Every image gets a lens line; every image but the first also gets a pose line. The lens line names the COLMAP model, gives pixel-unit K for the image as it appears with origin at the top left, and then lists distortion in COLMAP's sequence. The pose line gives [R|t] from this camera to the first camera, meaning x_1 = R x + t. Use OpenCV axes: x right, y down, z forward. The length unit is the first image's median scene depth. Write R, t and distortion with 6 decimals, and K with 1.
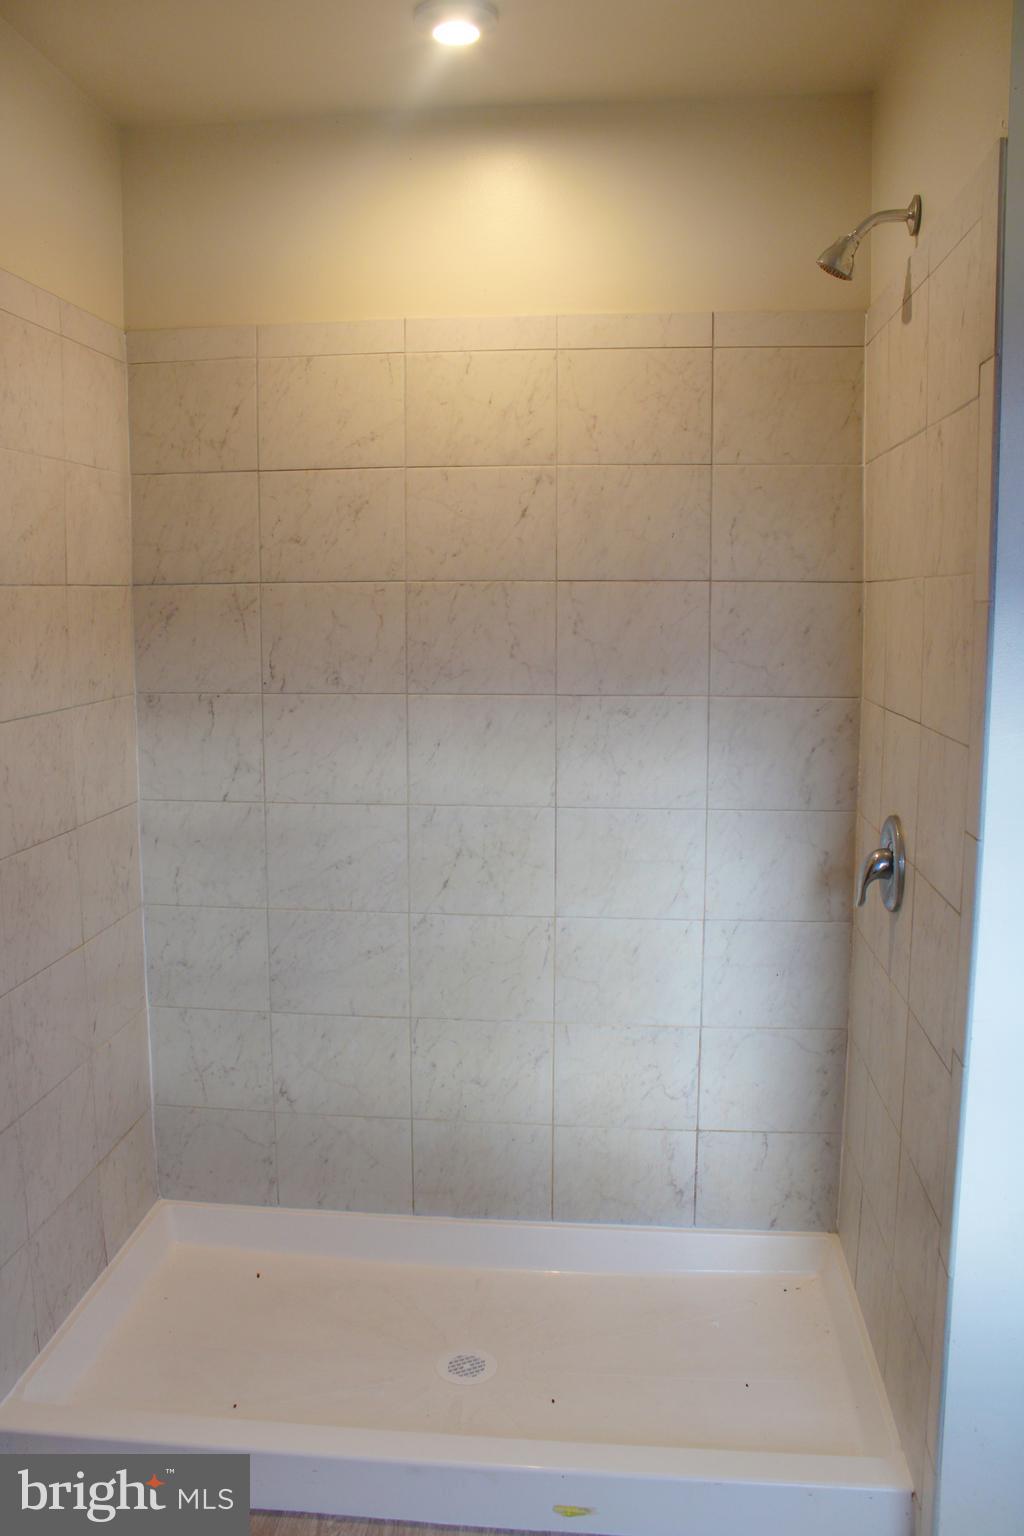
lens RADIAL K [[1261.4, 0, 508.4], [0, 1261.4, 779.7], [0, 0, 1]] dist [-0.165607, 0.134514]
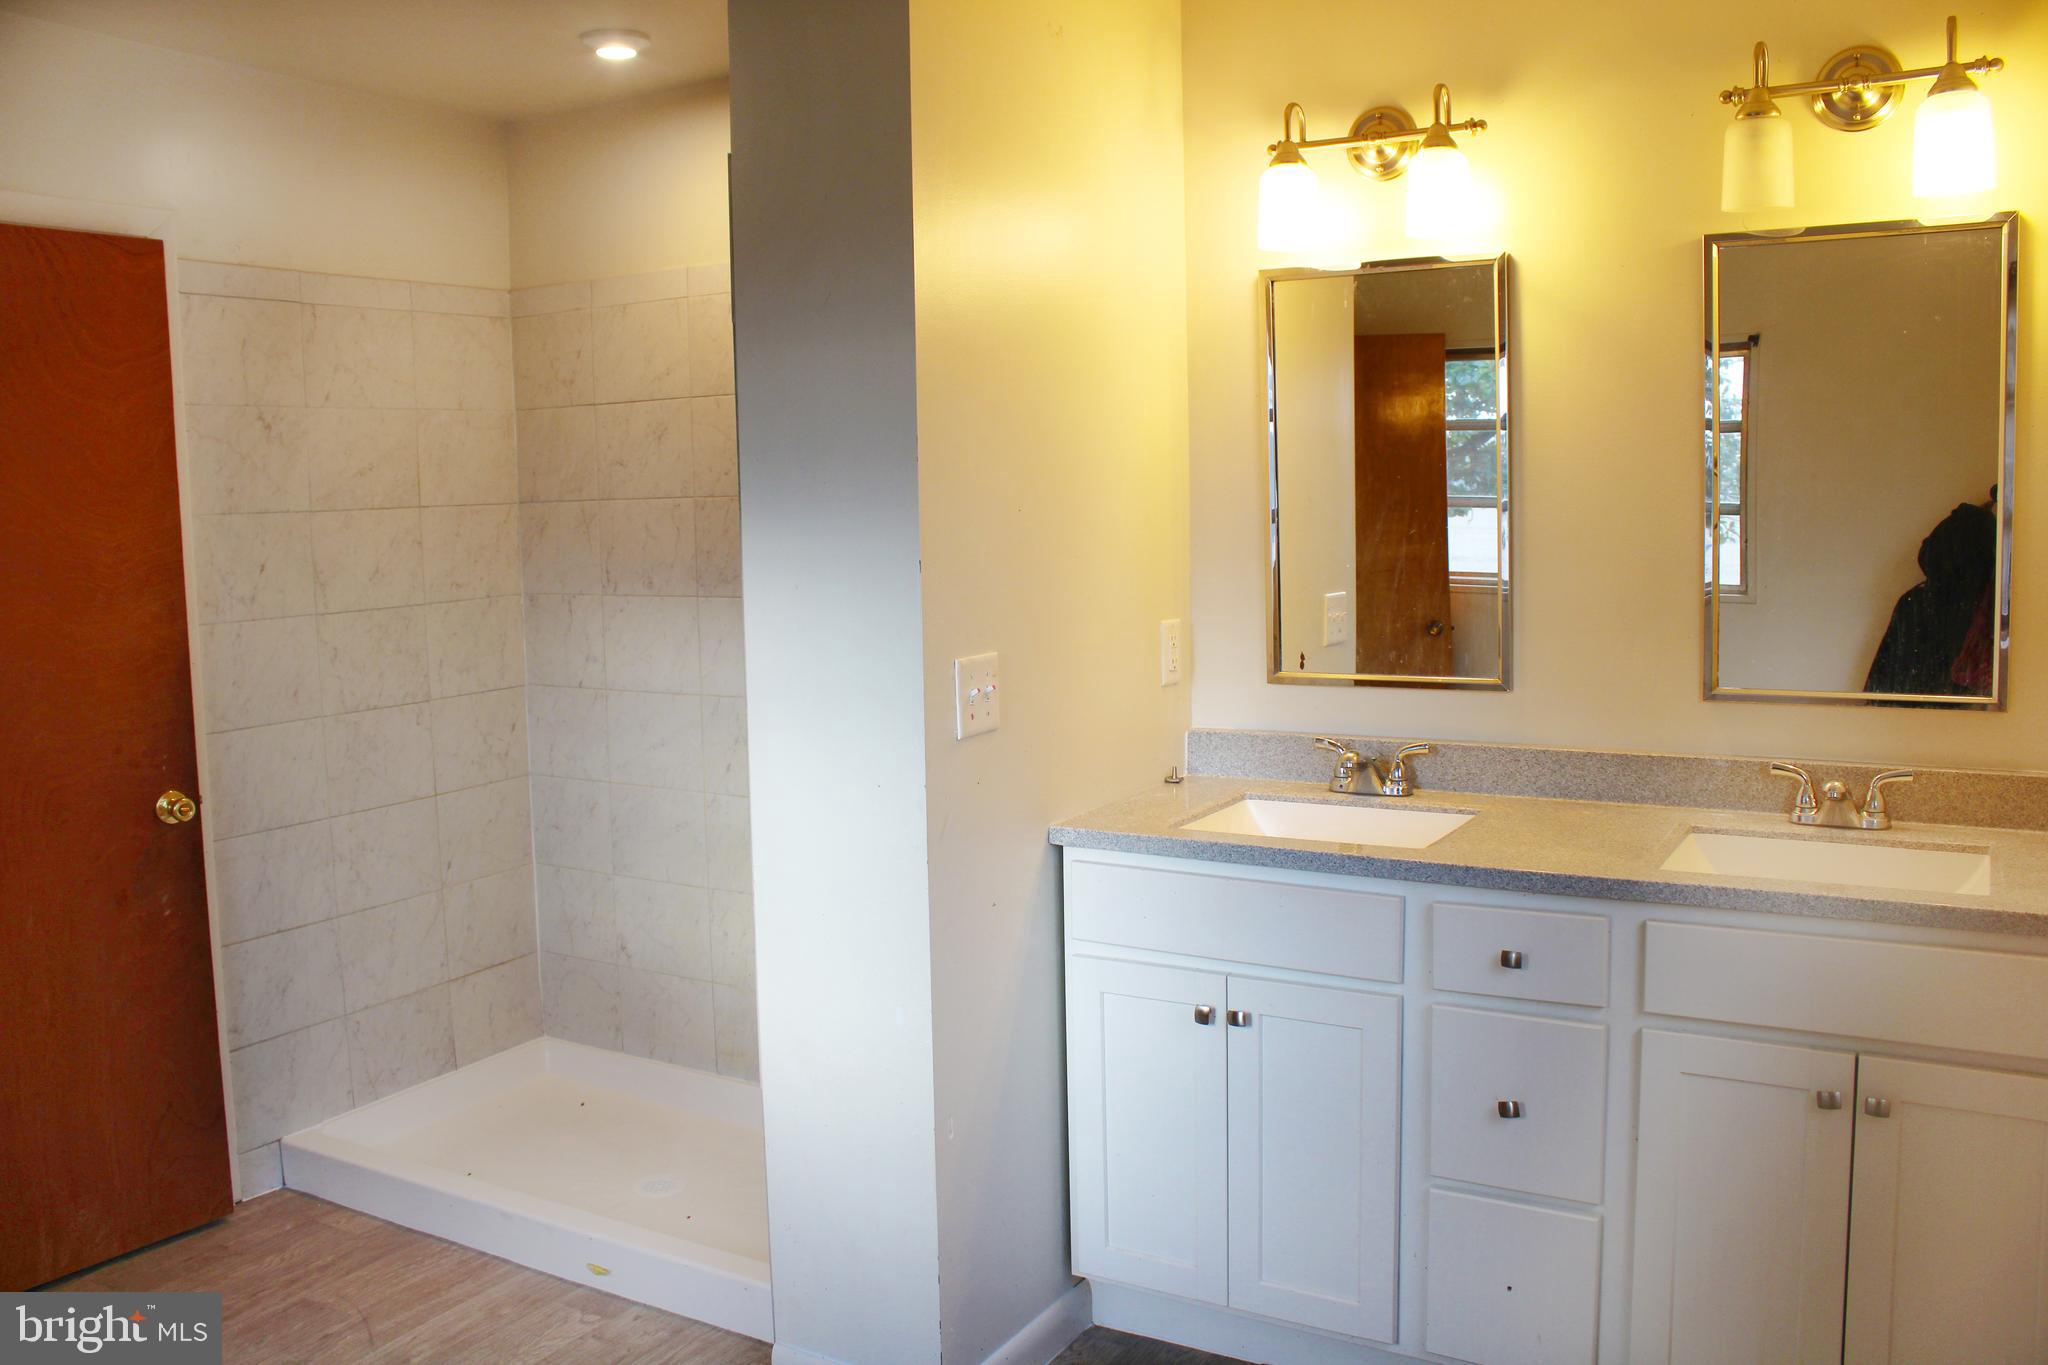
lens RADIAL K [[1681.9, 0, 1014.0], [0, 1681.9, 673.5], [0, 0, 1]] dist [-0.165607, 0.134514]
pose [[0.908120, 0.028008, -0.417772, 0.798133], [-0.039357, 0.999053, -0.018574, 0.017459], [0.416856, 0.033310, 0.908362, -0.240413]]
